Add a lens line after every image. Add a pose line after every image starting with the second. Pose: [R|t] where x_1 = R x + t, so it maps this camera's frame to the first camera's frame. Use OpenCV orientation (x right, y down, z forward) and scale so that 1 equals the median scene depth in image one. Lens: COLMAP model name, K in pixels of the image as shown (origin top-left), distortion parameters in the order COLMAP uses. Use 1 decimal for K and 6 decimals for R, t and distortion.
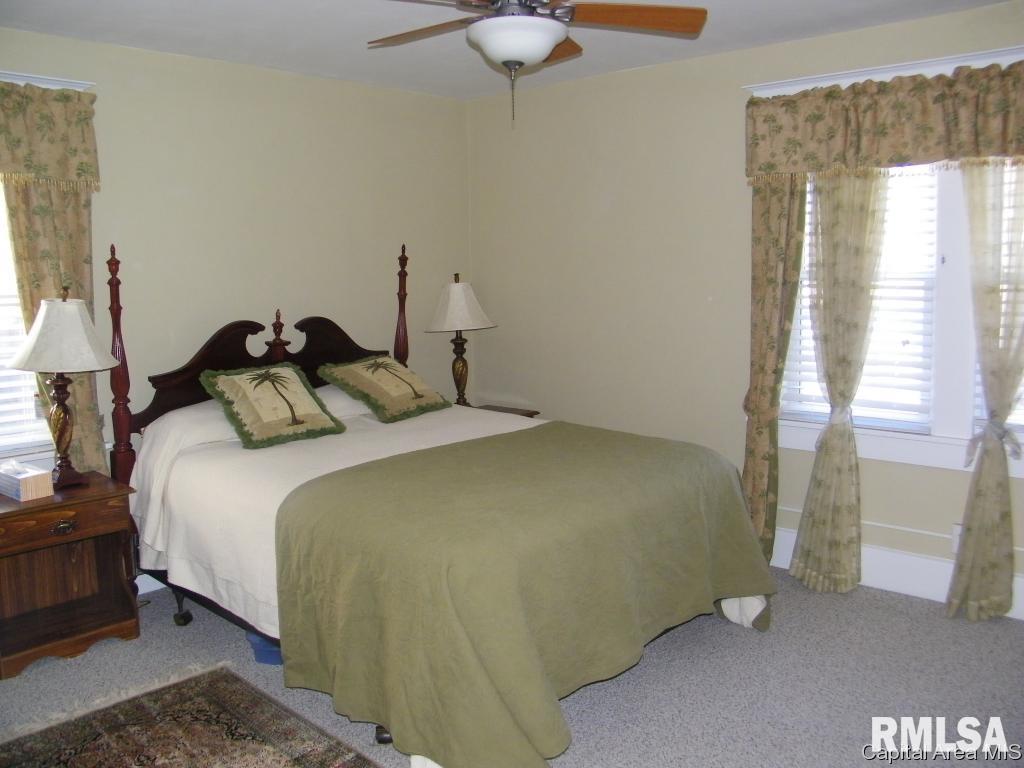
lens RADIAL K [[861.3, 0, 513.0], [0, 861.3, 359.4], [0, 0, 1]] dist [-0.202302, 0.168739]
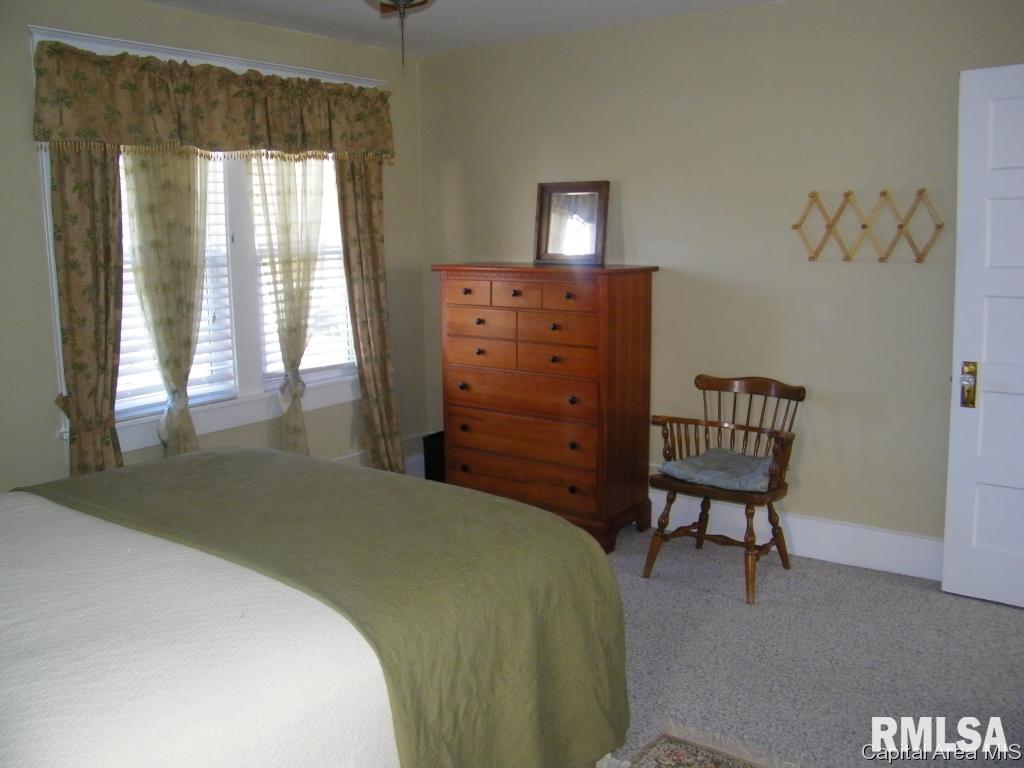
lens RADIAL K [[861.3, 0, 513.0], [0, 861.3, 359.4], [0, 0, 1]] dist [-0.202302, 0.168739]
pose [[-0.100506, -0.127025, 0.986794, -0.626063], [0.124902, 0.982359, 0.139176, -0.068284], [-0.987065, 0.137241, -0.082867, 0.712454]]
